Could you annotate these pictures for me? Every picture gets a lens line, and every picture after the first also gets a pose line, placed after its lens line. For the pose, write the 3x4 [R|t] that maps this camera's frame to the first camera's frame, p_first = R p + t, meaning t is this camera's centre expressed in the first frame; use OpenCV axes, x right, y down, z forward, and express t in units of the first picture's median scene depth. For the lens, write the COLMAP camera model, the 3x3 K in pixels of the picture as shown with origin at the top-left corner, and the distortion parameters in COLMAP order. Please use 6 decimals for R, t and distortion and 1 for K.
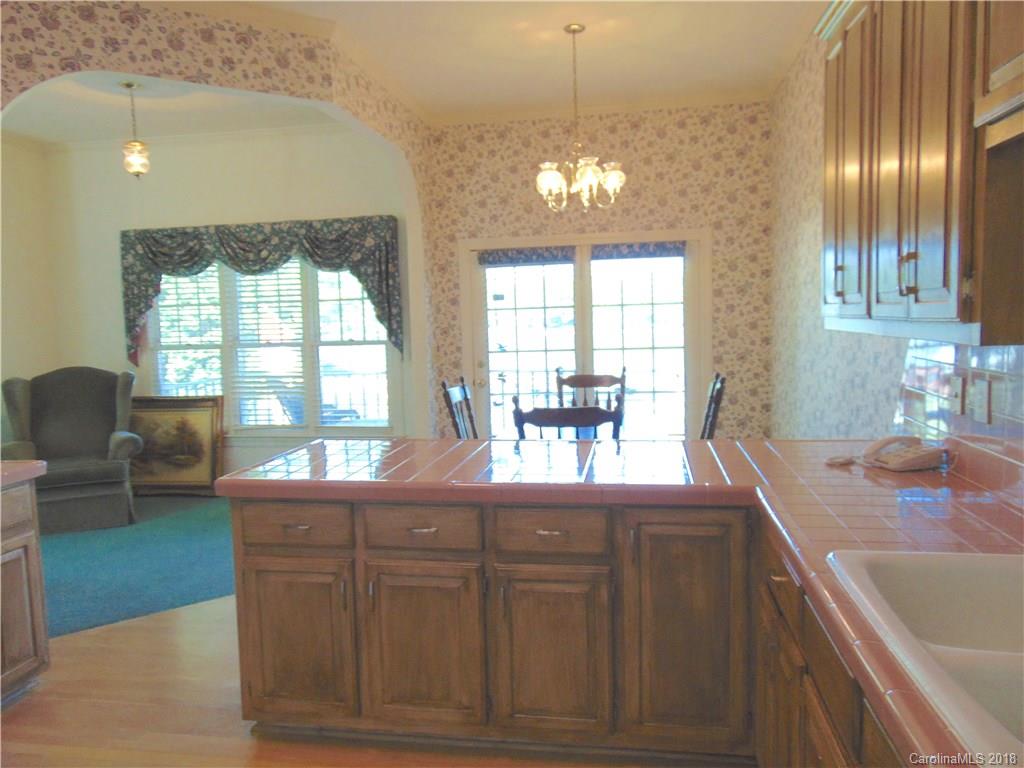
lens RADIAL K [[761.3, 0, 511.7], [0, 761.3, 386.1], [0, 0, 1]] dist [-0.024832, 0.039945]
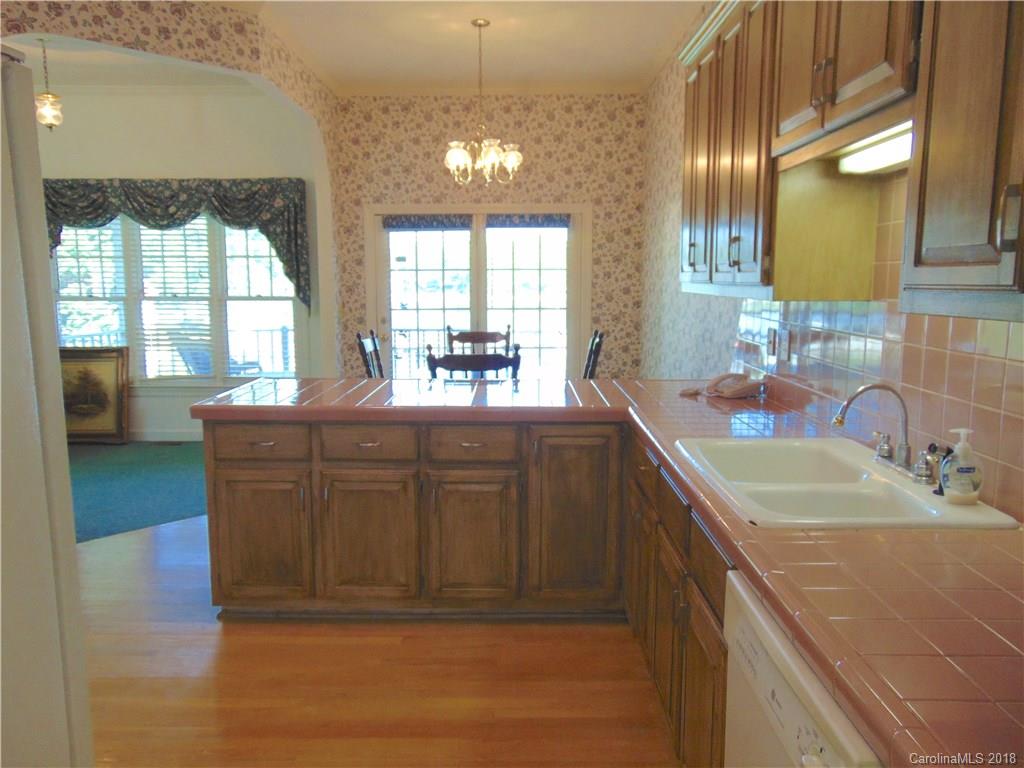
lens RADIAL K [[761.3, 0, 511.2], [0, 761.3, 383.8], [0, 0, 1]] dist [-0.024832, 0.039945]
pose [[0.986914, 0.006263, 0.161125, -0.052846], [-0.013206, 0.999028, 0.042058, 0.020319], [-0.160705, -0.043636, 0.986037, -0.154352]]
